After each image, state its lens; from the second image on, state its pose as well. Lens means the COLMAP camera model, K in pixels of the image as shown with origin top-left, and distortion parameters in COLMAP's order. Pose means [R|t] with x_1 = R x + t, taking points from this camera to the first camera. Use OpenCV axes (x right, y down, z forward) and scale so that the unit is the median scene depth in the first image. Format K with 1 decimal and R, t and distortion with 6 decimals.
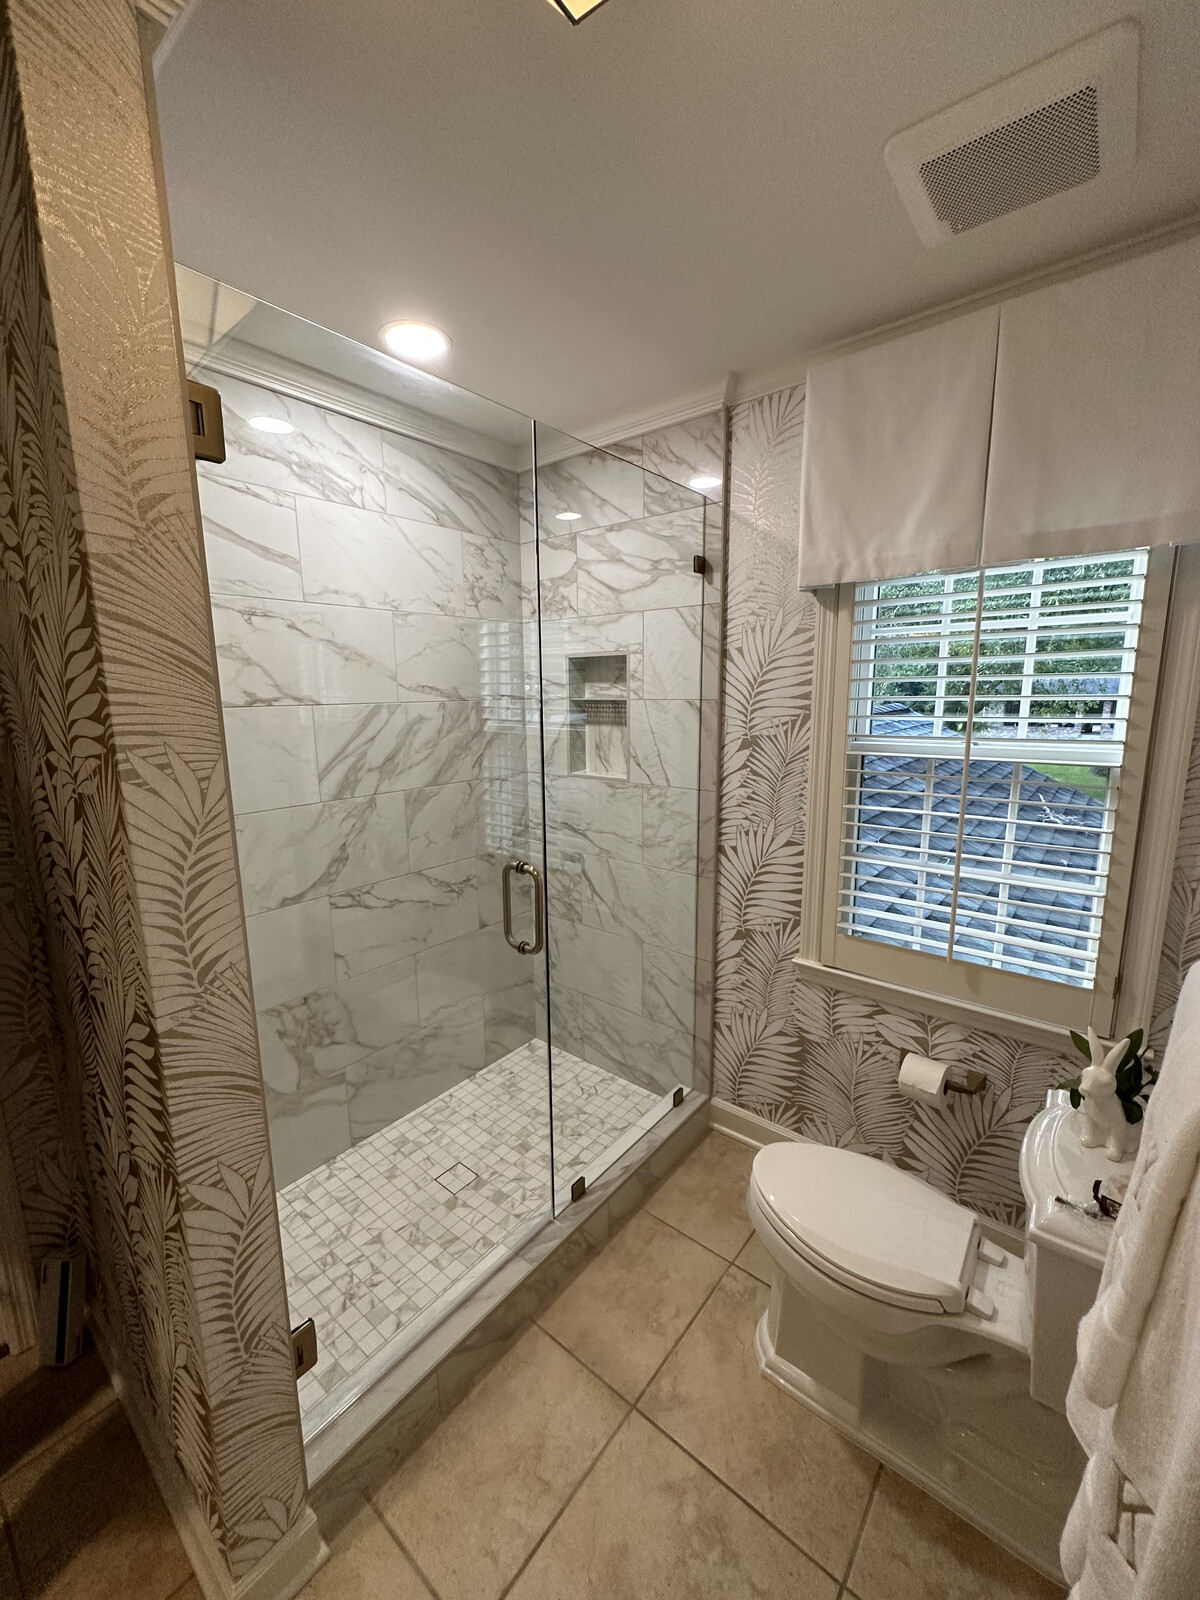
lens RADIAL K [[638.9, 0, 600.4], [0, 638.9, 800.7], [0, 0, 1]] dist [-0.002227, 0.000641]
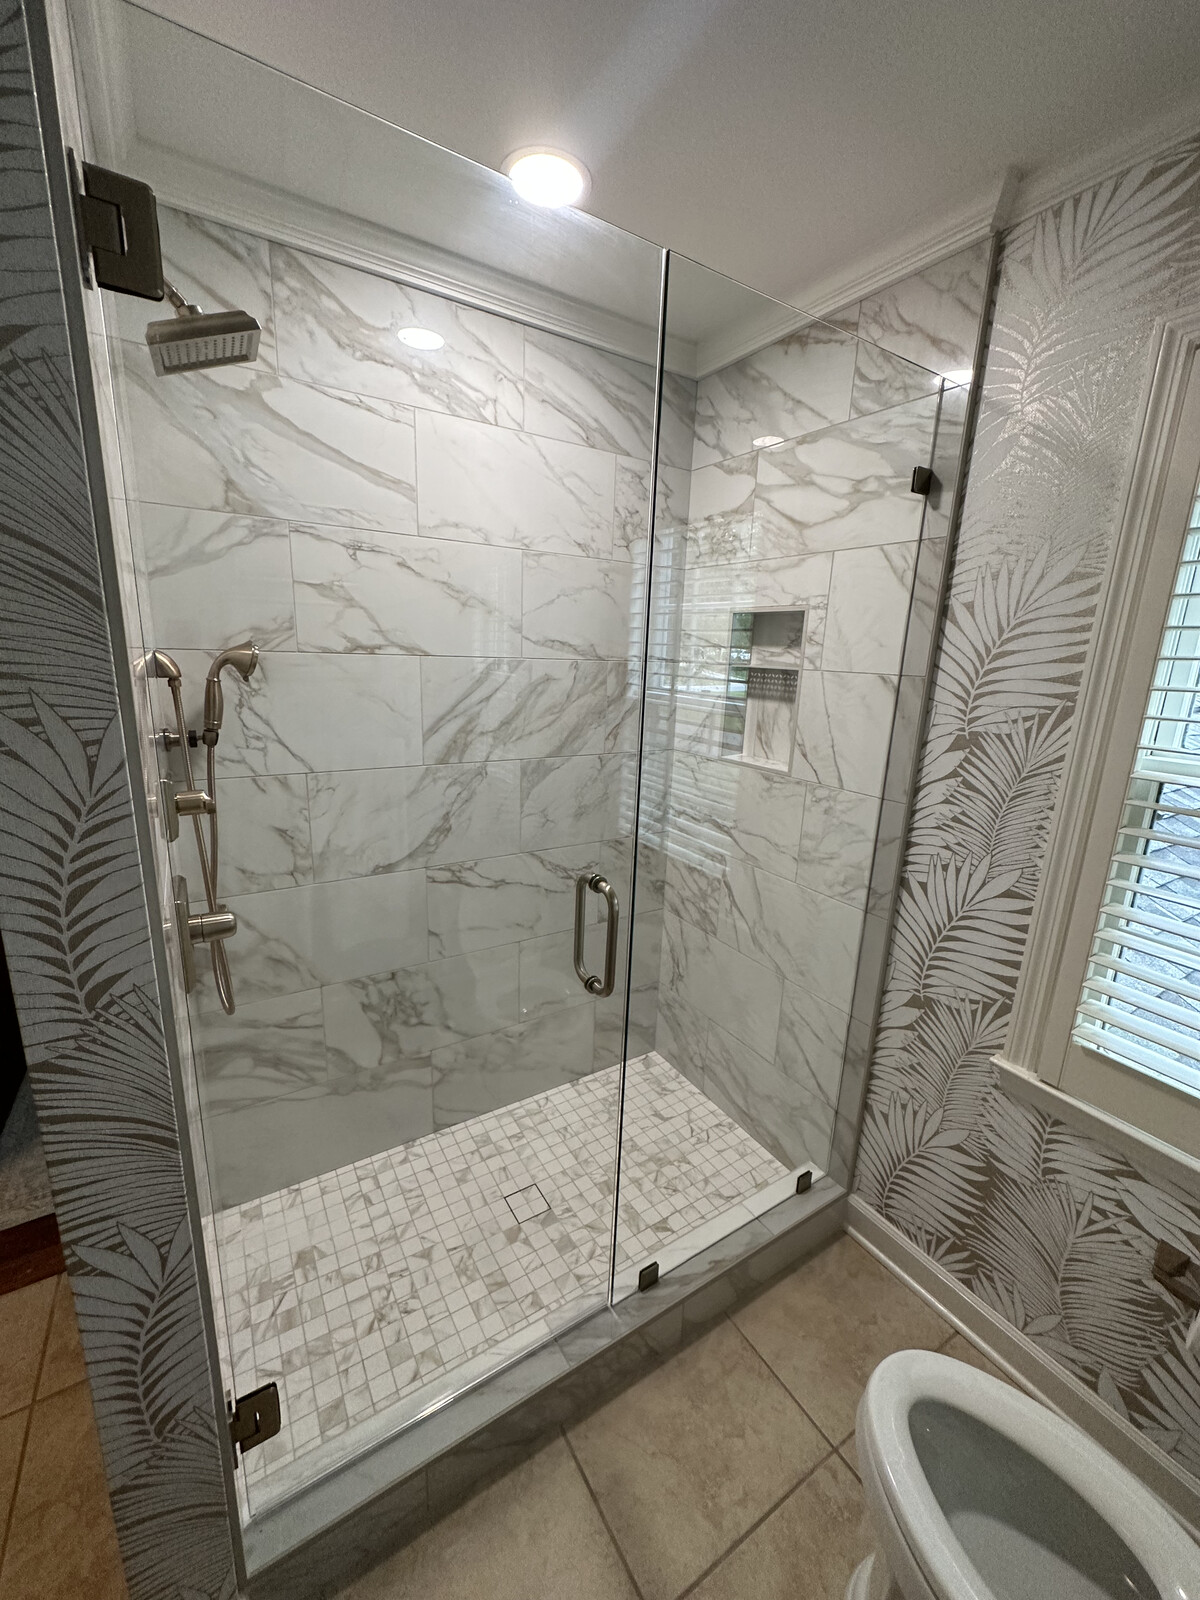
lens RADIAL K [[638.9, 0, 600.2], [0, 638.9, 800.3], [0, 0, 1]] dist [-0.002227, 0.000641]
pose [[0.947060, 0.117482, -0.298789, 0.077400], [-0.101285, 0.992449, 0.069186, -0.038262], [0.304661, -0.035260, 0.951808, 0.233377]]
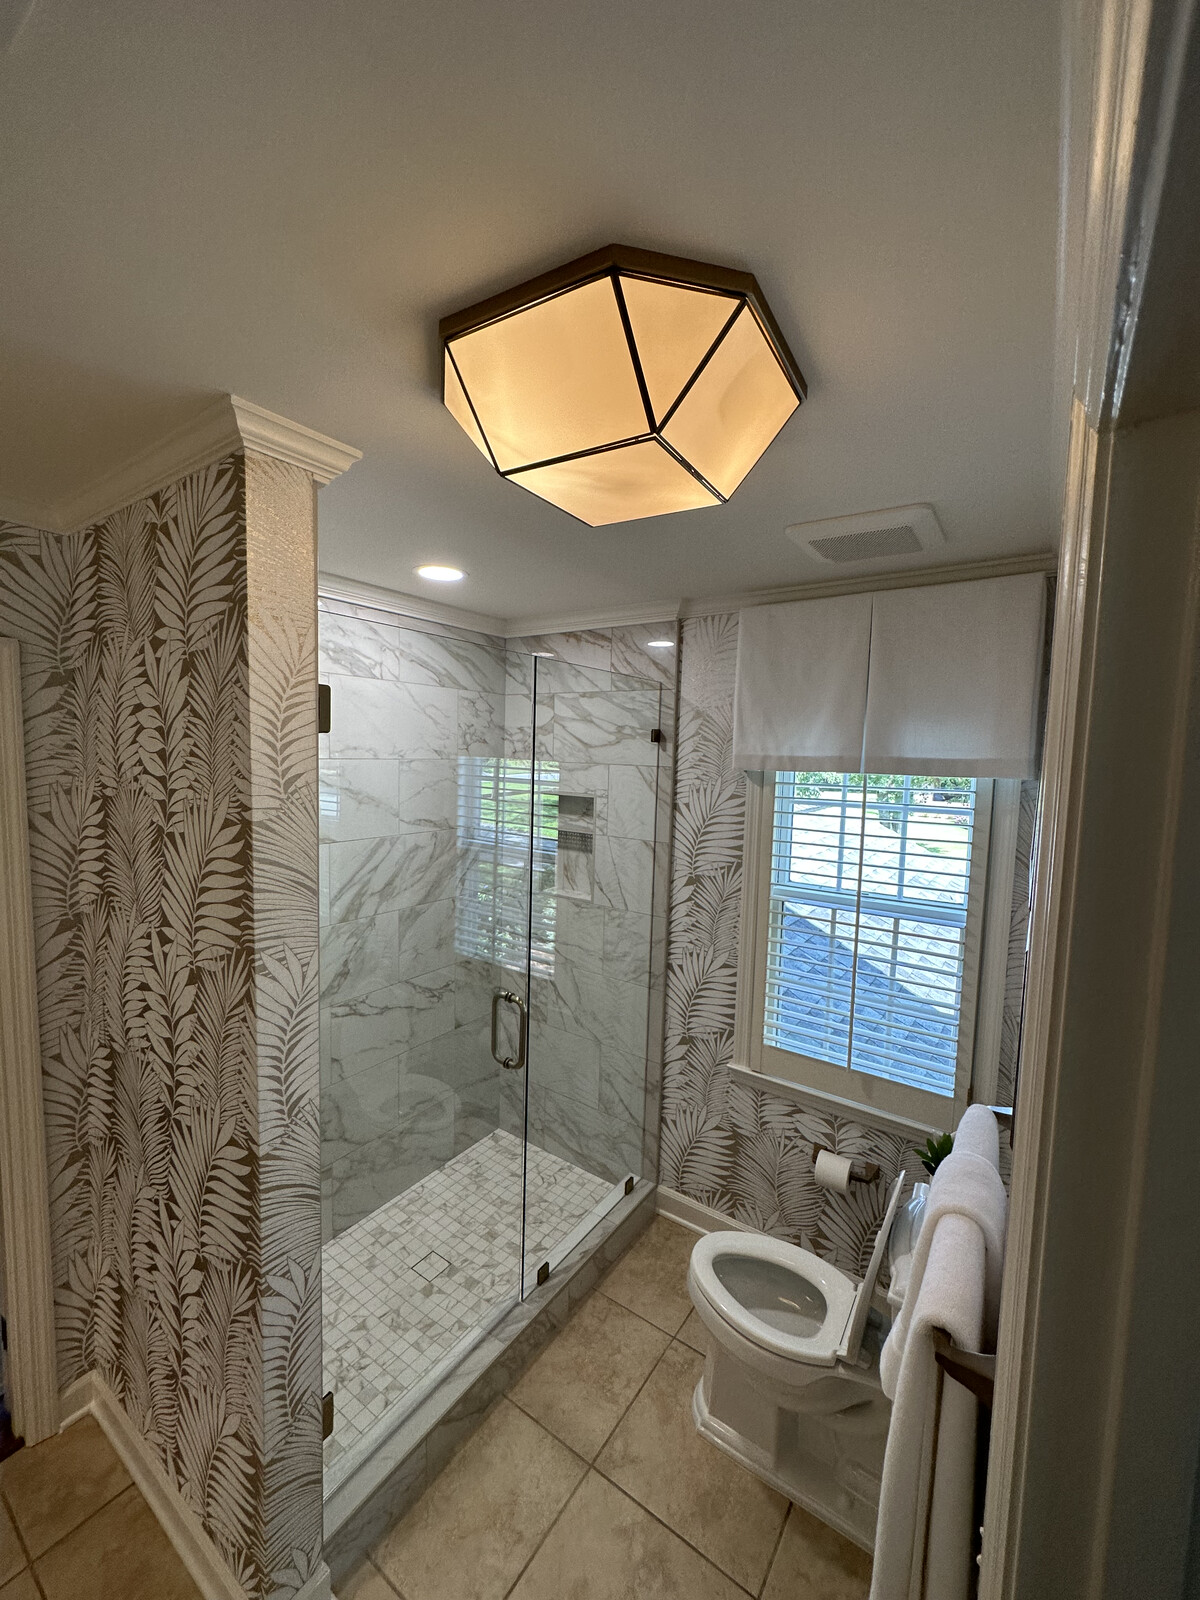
lens RADIAL K [[638.9, 0, 601.2], [0, 638.9, 800.8], [0, 0, 1]] dist [-0.002227, 0.000641]
pose [[0.996336, 0.031813, 0.079384, -0.048789], [-0.024286, 0.995272, -0.094041, -0.134057], [-0.082001, 0.091769, 0.992398, -0.228283]]
